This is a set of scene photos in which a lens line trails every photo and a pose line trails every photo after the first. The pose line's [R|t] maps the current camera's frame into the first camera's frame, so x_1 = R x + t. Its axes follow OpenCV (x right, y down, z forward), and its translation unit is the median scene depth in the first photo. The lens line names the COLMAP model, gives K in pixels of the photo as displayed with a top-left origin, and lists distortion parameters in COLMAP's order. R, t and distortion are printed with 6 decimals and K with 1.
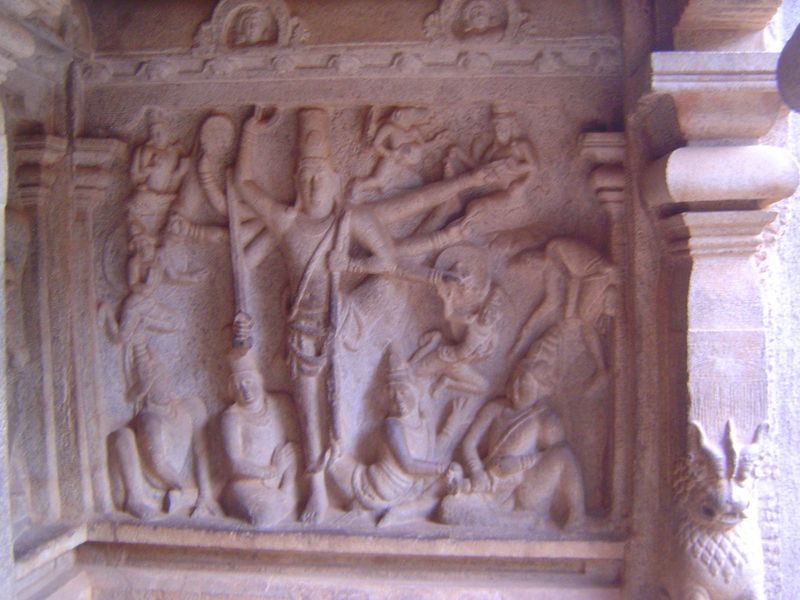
lens RADIAL K [[910.7, 0, 400.0], [0, 910.7, 300.0], [0, 0, 1]] dist [-0.137021, -0.016386]
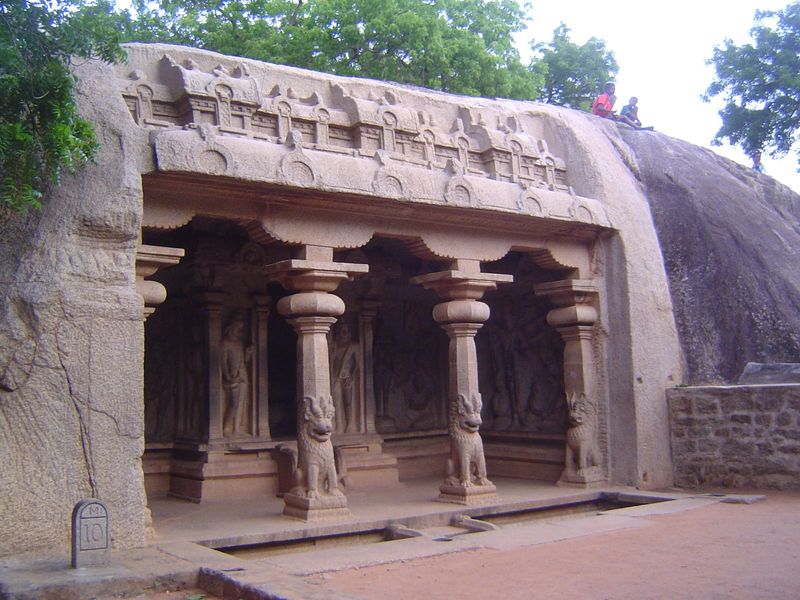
lens RADIAL K [[910.7, 0, 400.0], [0, 910.7, 300.0], [0, 0, 1]] dist [-0.137021, -0.016386]
pose [[0.681827, -0.064627, -0.728653, 1.950664], [0.005063, 0.996483, -0.083644, 0.063402], [0.731496, 0.053342, 0.679756, -1.410384]]
